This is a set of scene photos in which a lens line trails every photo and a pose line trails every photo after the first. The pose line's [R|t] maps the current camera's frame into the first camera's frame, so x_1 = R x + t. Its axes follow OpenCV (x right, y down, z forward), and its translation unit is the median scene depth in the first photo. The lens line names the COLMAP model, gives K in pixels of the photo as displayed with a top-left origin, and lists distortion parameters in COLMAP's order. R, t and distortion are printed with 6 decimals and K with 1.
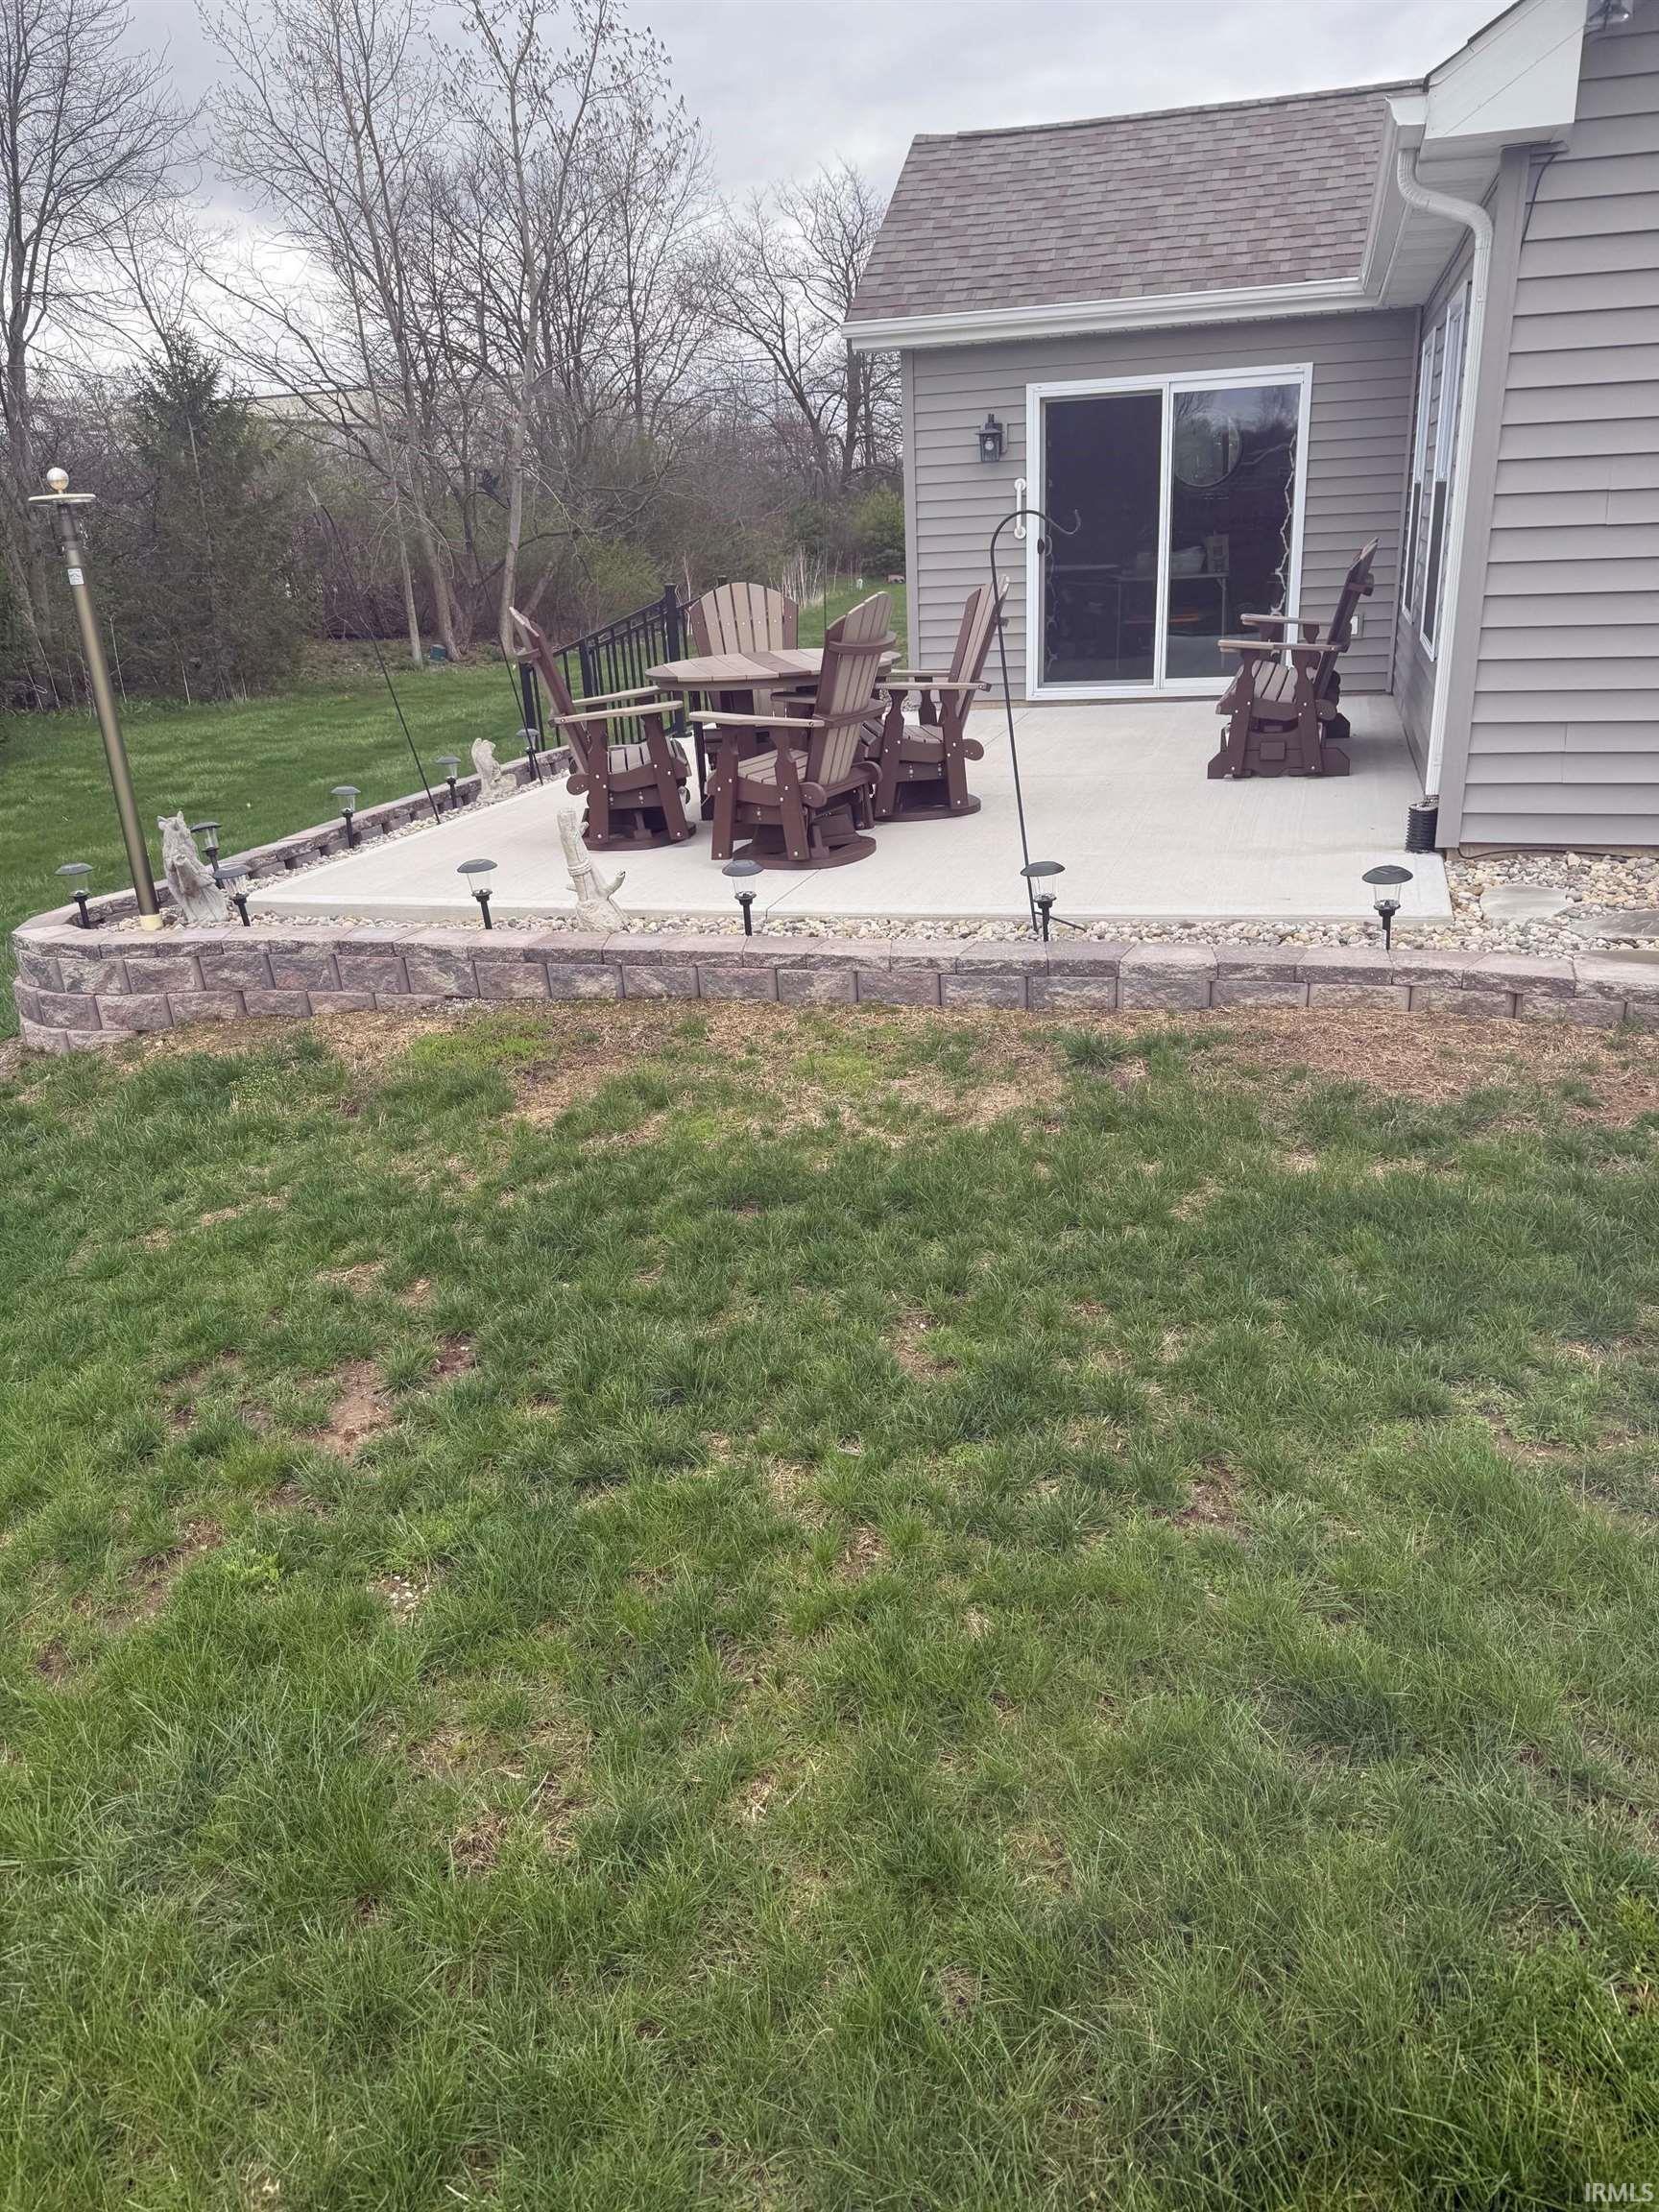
lens RADIAL K [[1554.0, 0, 817.9], [0, 1554.0, 1108.4], [0, 0, 1]] dist [0.131703, -0.201772]
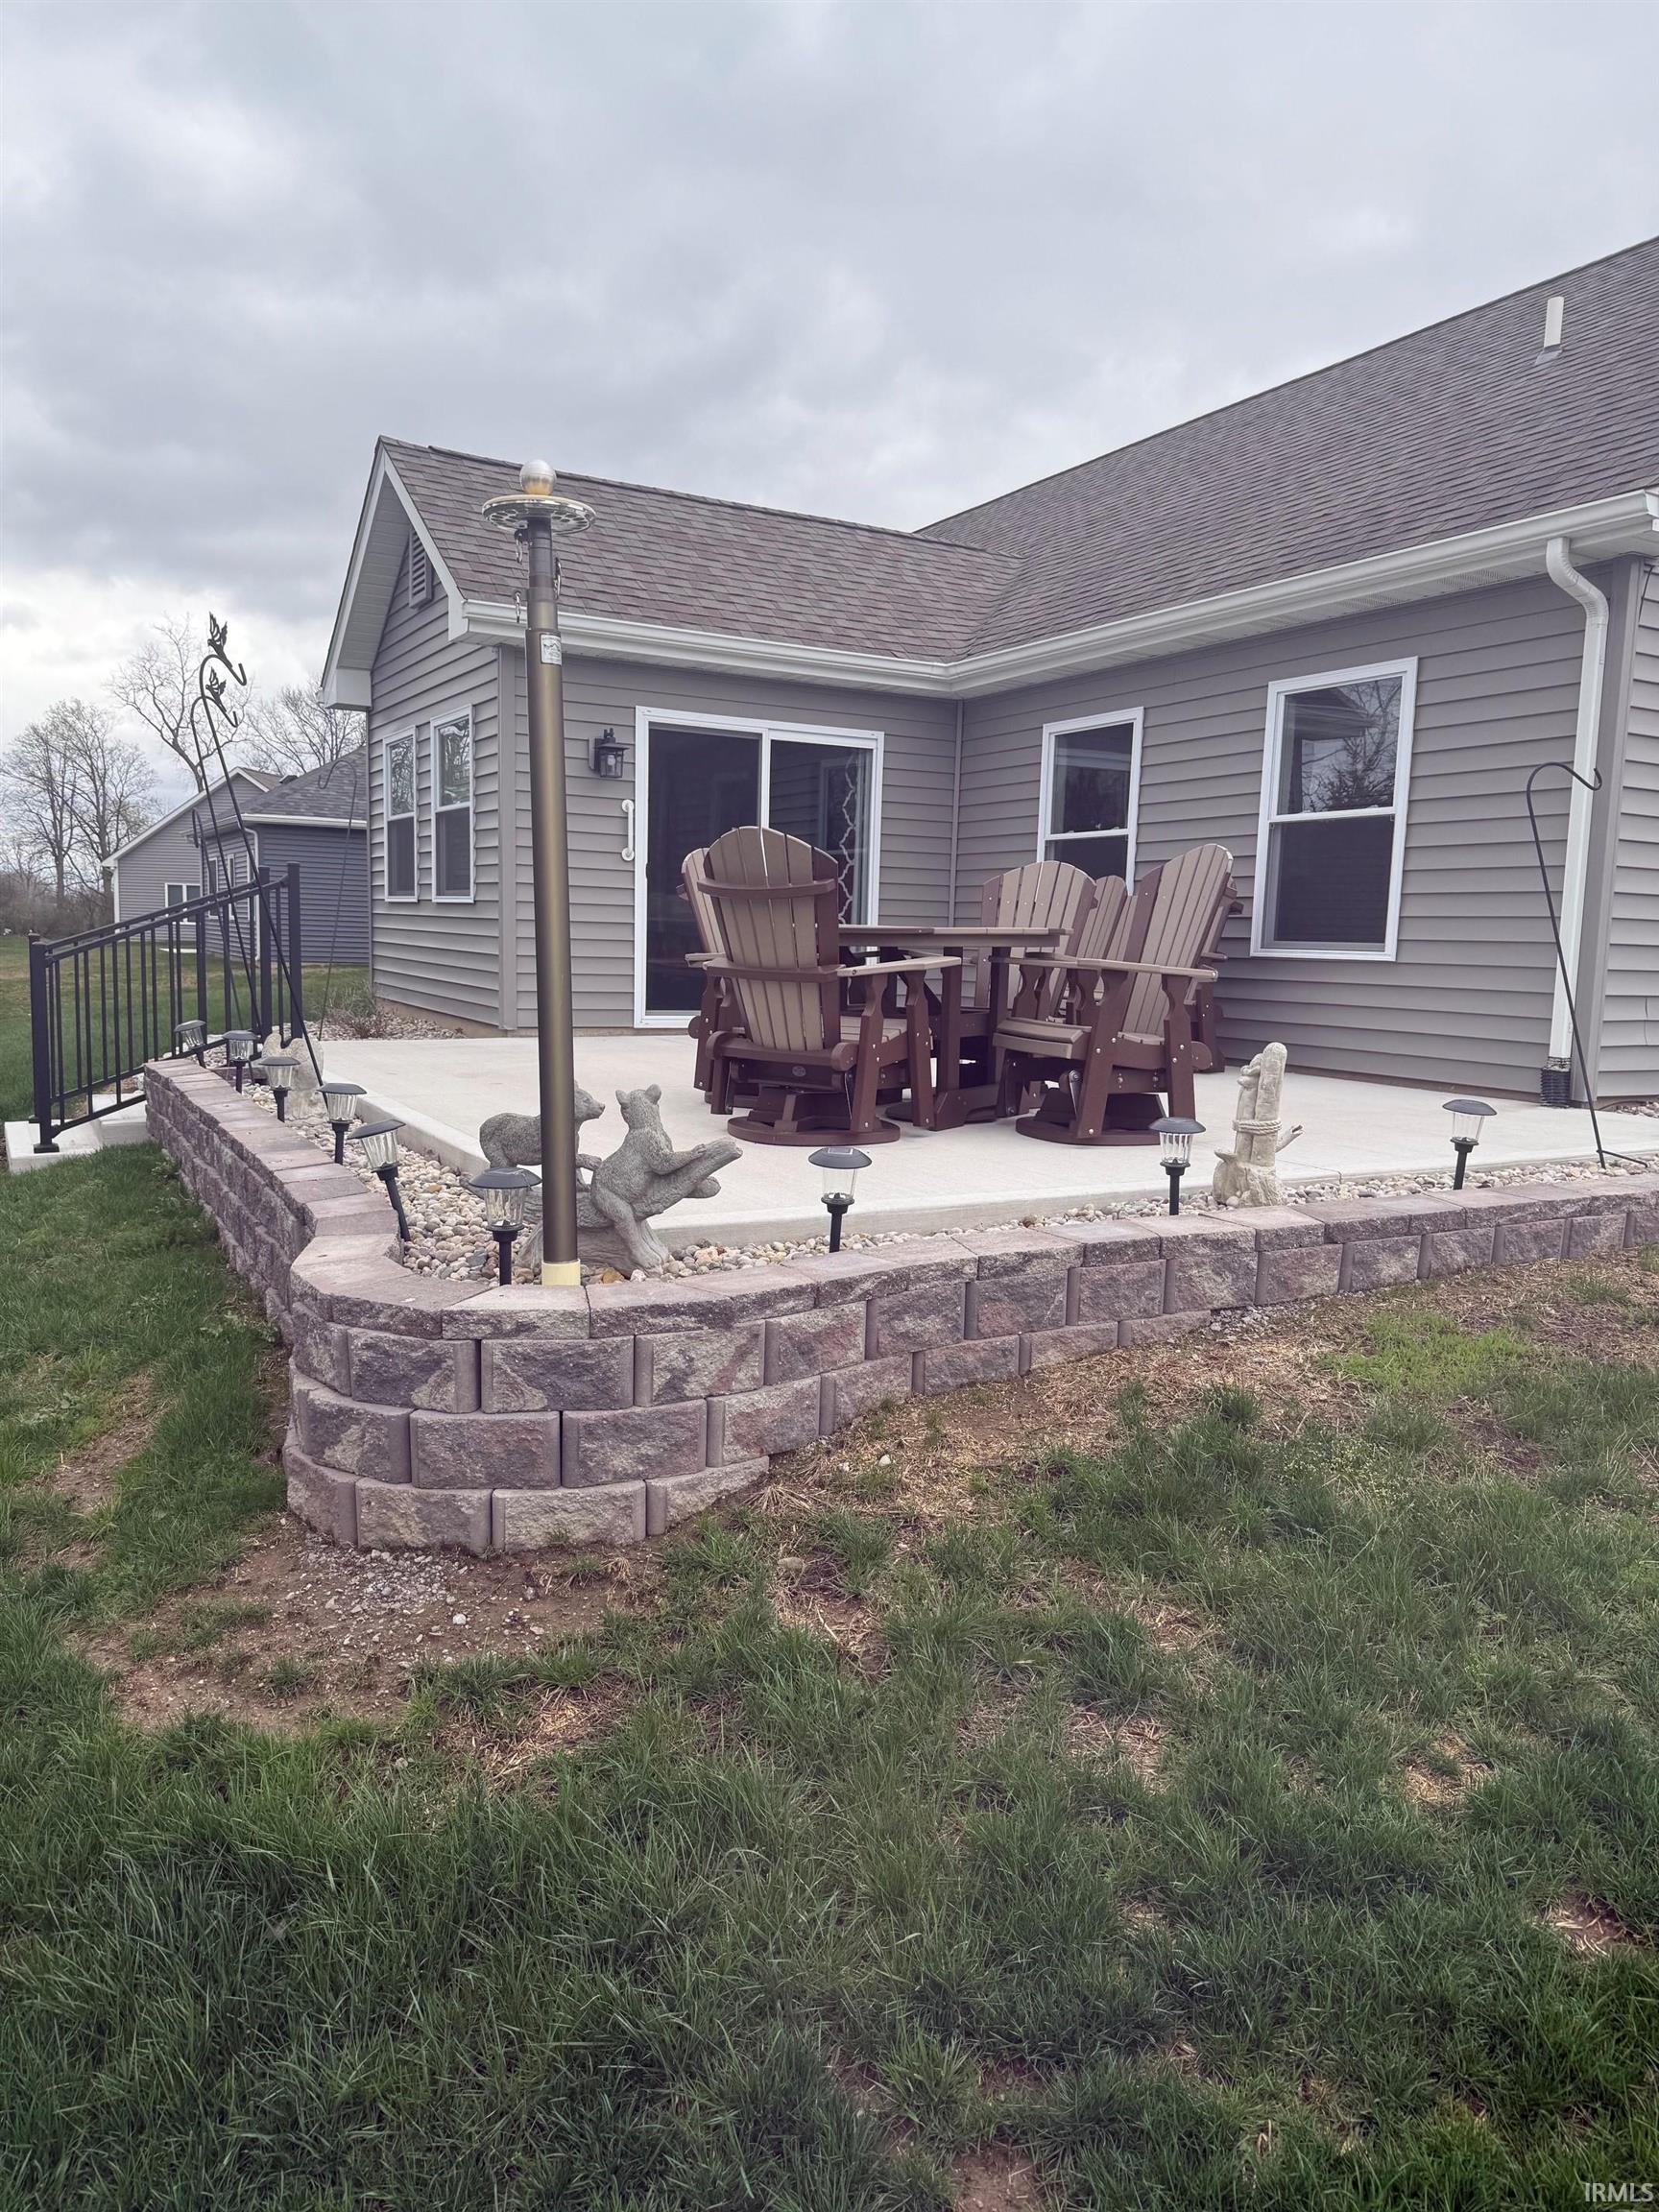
lens RADIAL K [[1554.0, 0, 817.9], [0, 1554.0, 1108.4], [0, 0, 1]] dist [0.131703, -0.201772]
pose [[0.696872, -0.010766, 0.717114, -0.811230], [0.194551, 0.965233, -0.174569, -0.068041], [-0.690303, 0.261168, 0.674739, 0.613089]]
